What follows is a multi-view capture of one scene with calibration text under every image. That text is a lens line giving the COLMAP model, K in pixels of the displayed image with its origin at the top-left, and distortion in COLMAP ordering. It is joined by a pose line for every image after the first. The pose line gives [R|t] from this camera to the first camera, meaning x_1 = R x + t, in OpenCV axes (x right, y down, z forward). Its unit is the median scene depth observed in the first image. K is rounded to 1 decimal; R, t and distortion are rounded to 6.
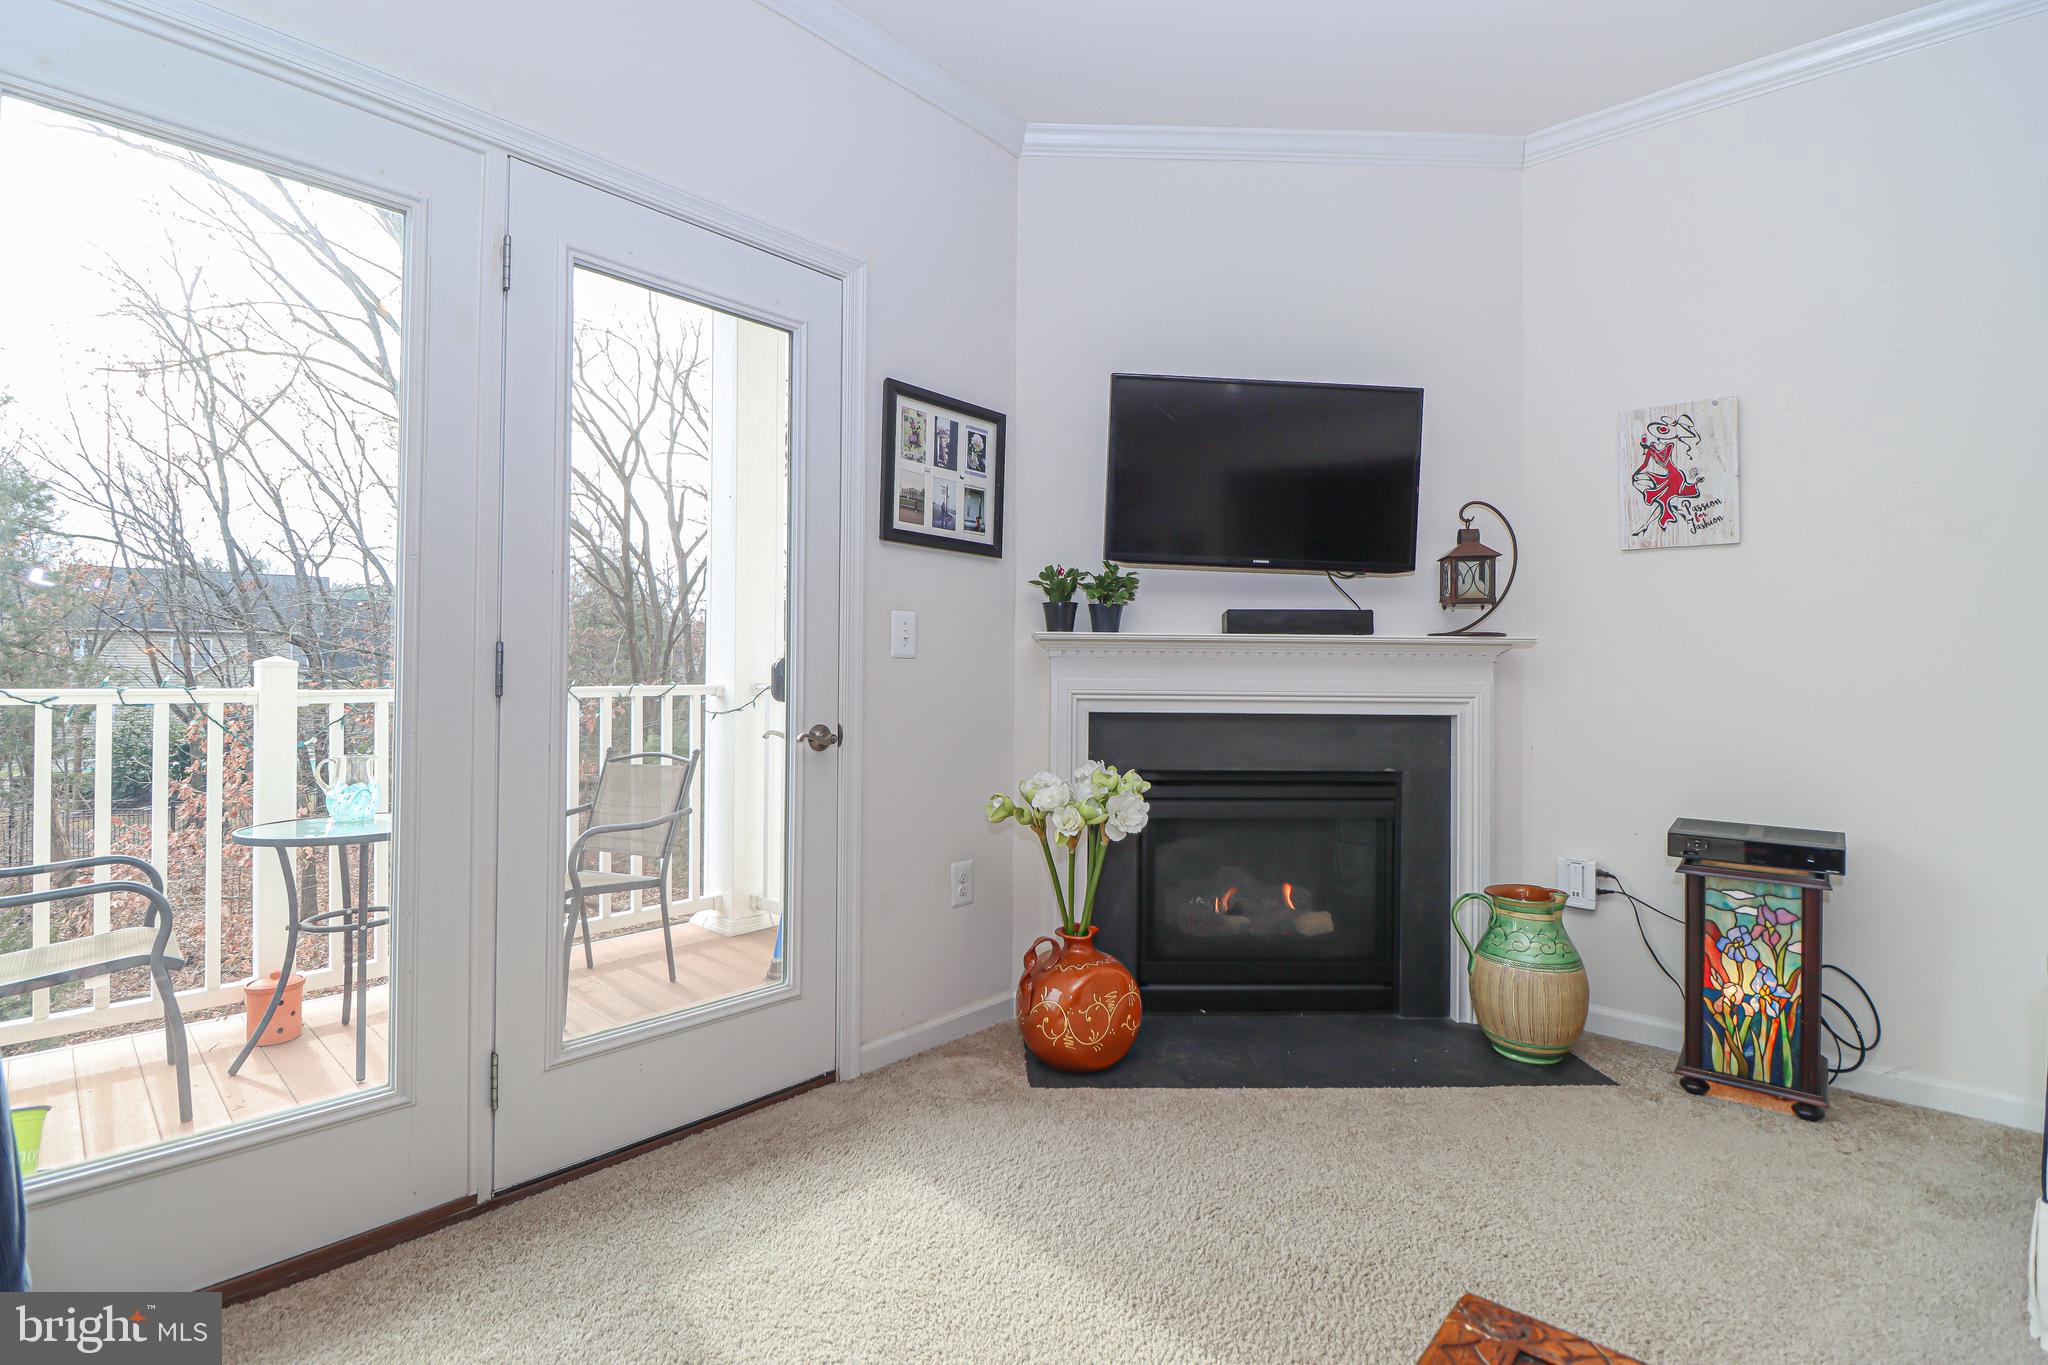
lens RADIAL K [[946.6, 0, 1008.3], [0, 946.6, 656.8], [0, 0, 1]] dist [0.002204, -0.010937]
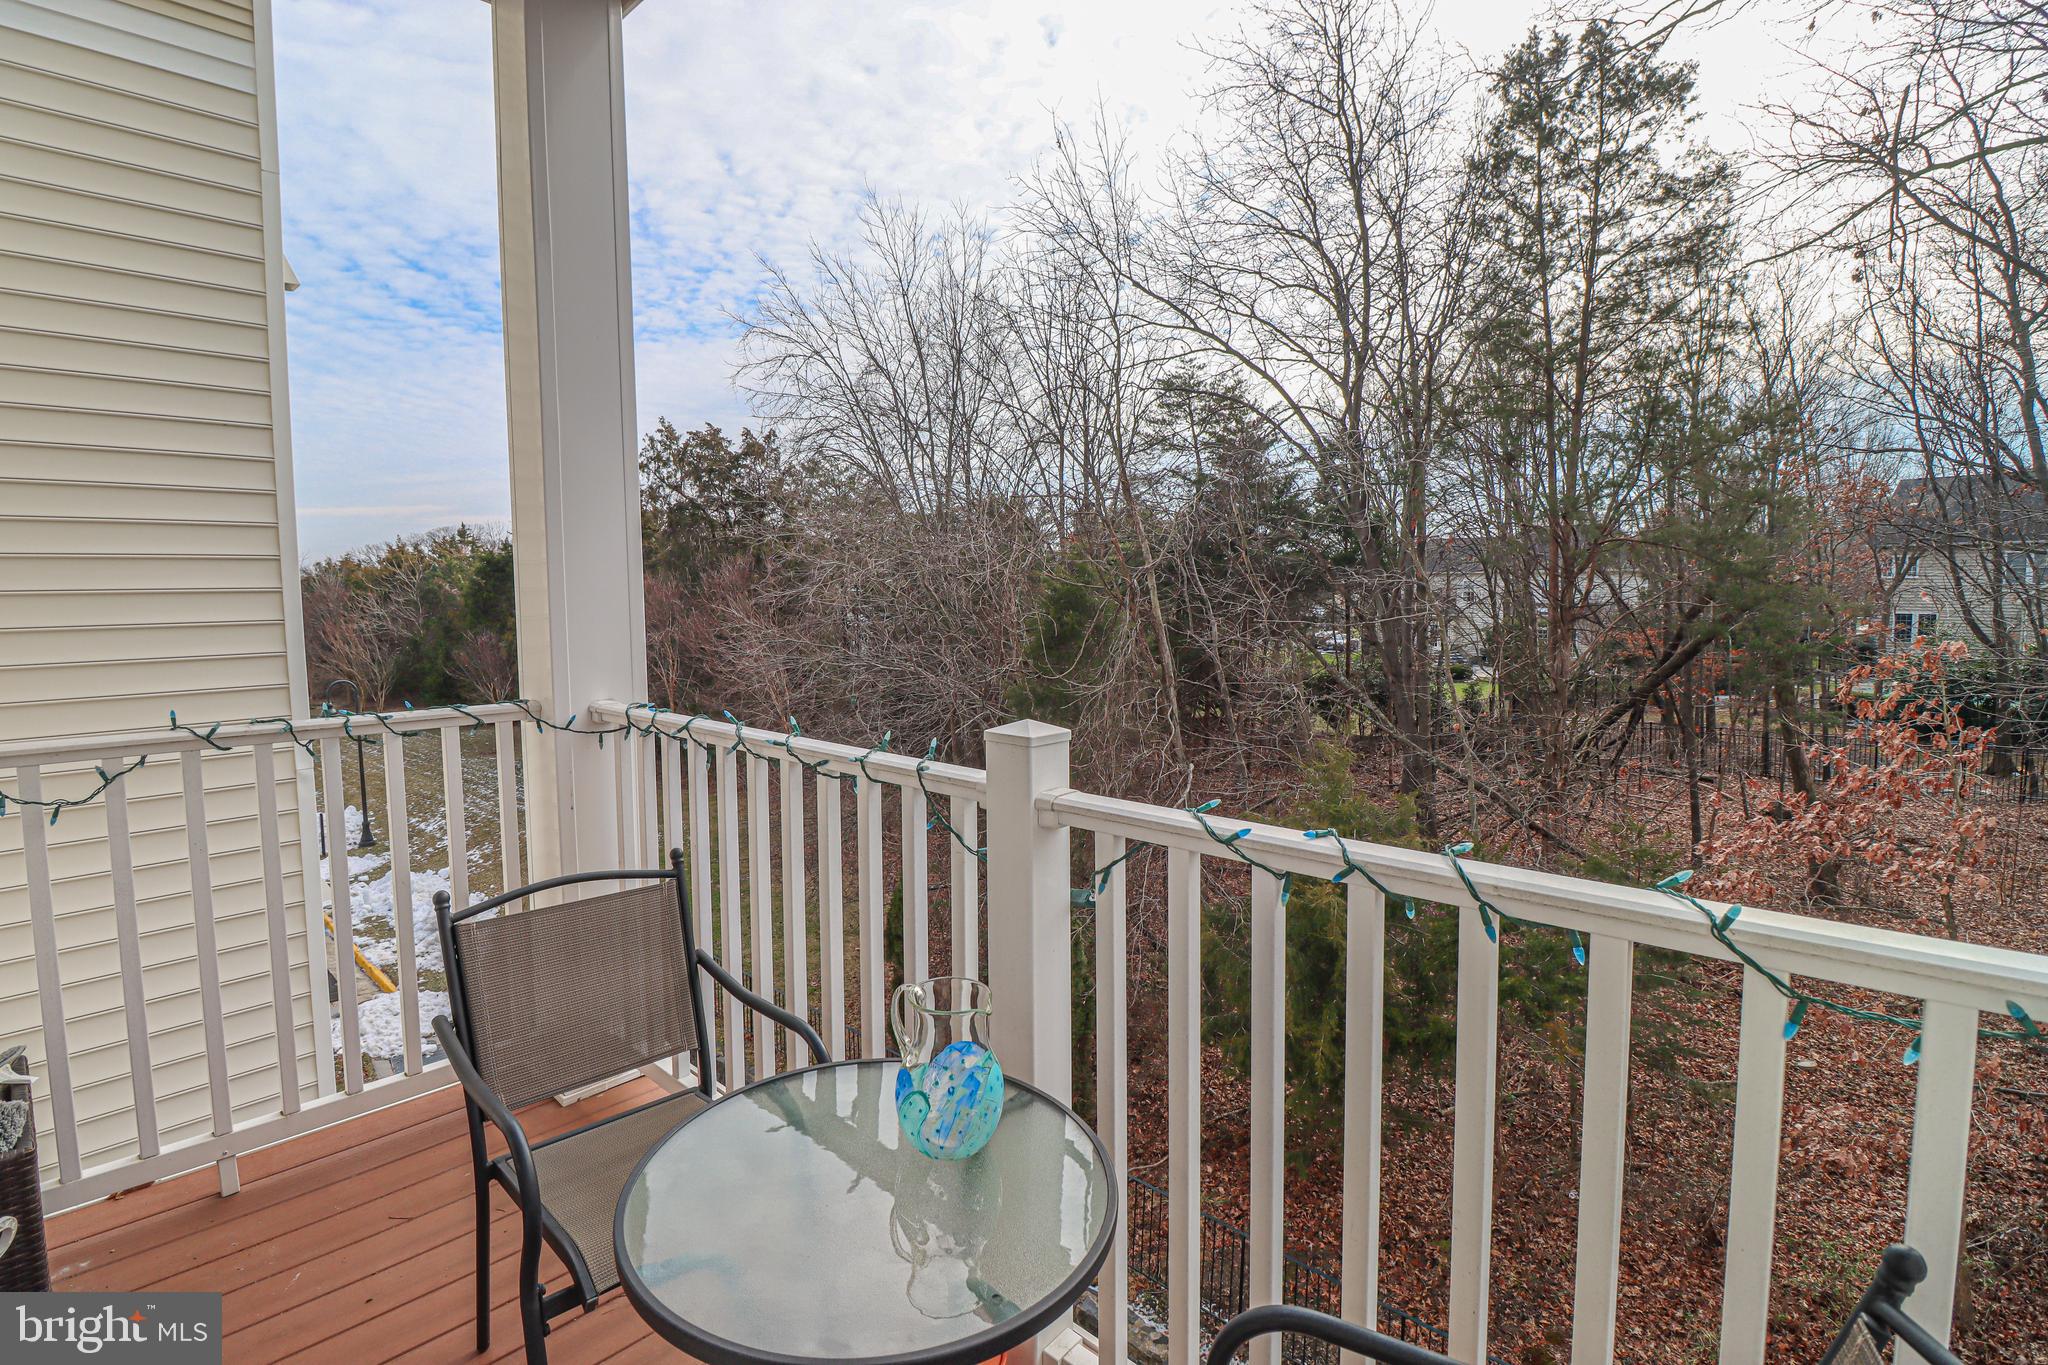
lens RADIAL K [[950.0, 0, 1011.5], [0, 950.0, 654.2], [0, 0, 1]] dist [0.004796, -0.014689]
pose [[0.007633, 0.065771, -0.997806, -0.195252], [0.022324, 0.997575, 0.065926, -0.048526], [0.999722, -0.022778, 0.006146, 0.714576]]
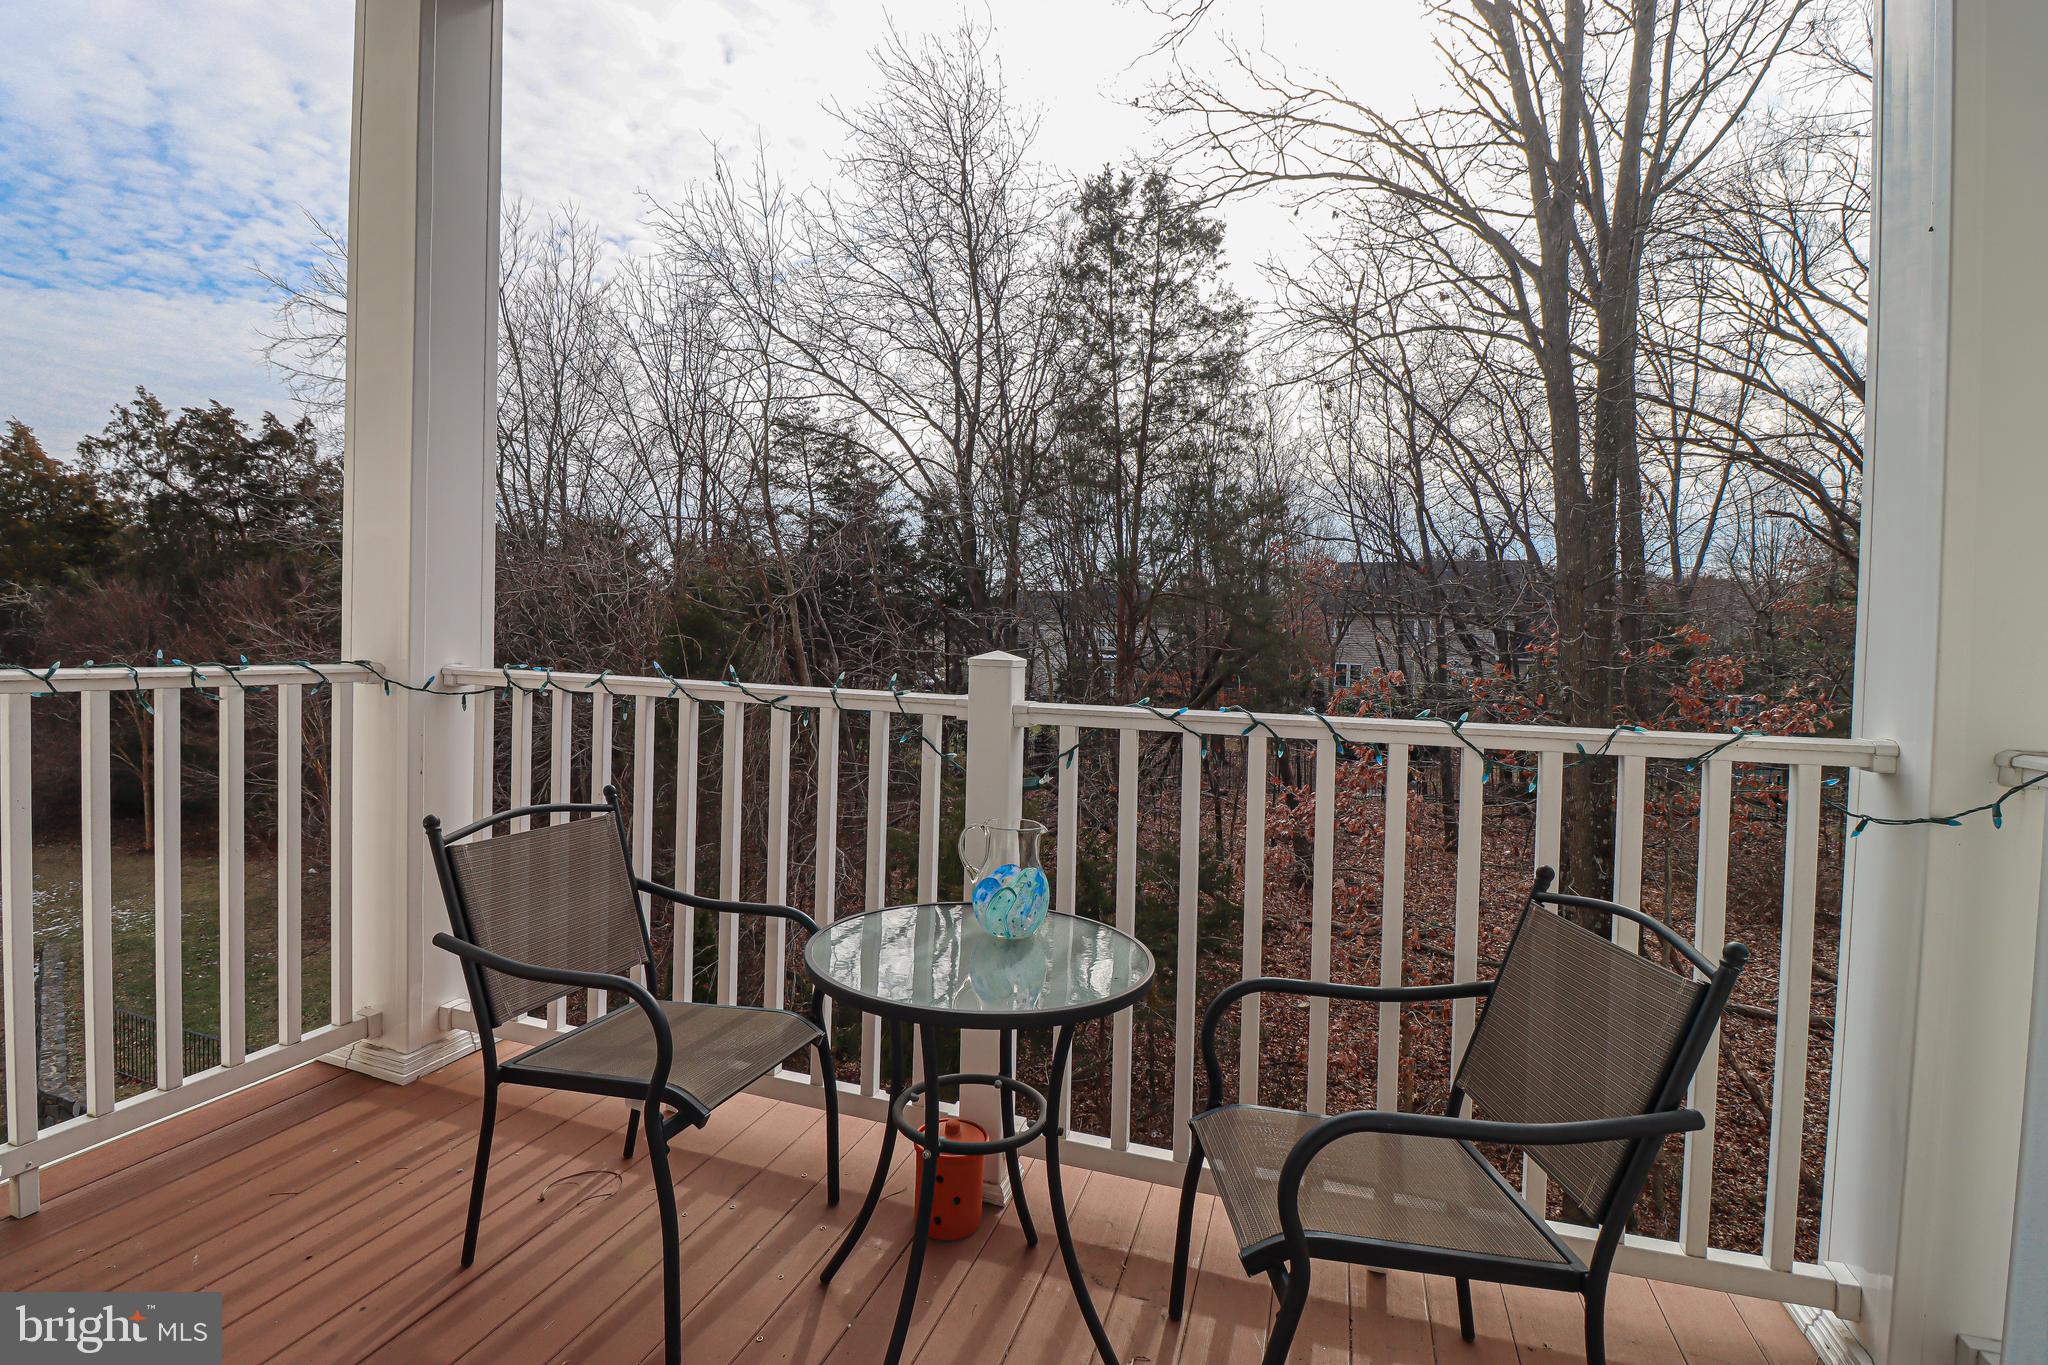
lens RADIAL K [[946.6, 0, 1008.3], [0, 946.6, 656.8], [0, 0, 1]] dist [0.002204, -0.010937]
pose [[0.418405, 0.030440, -0.907750, -0.111296], [-0.013237, 0.999536, 0.027417, -0.011418], [0.908164, 0.000545, 0.418614, 0.528571]]
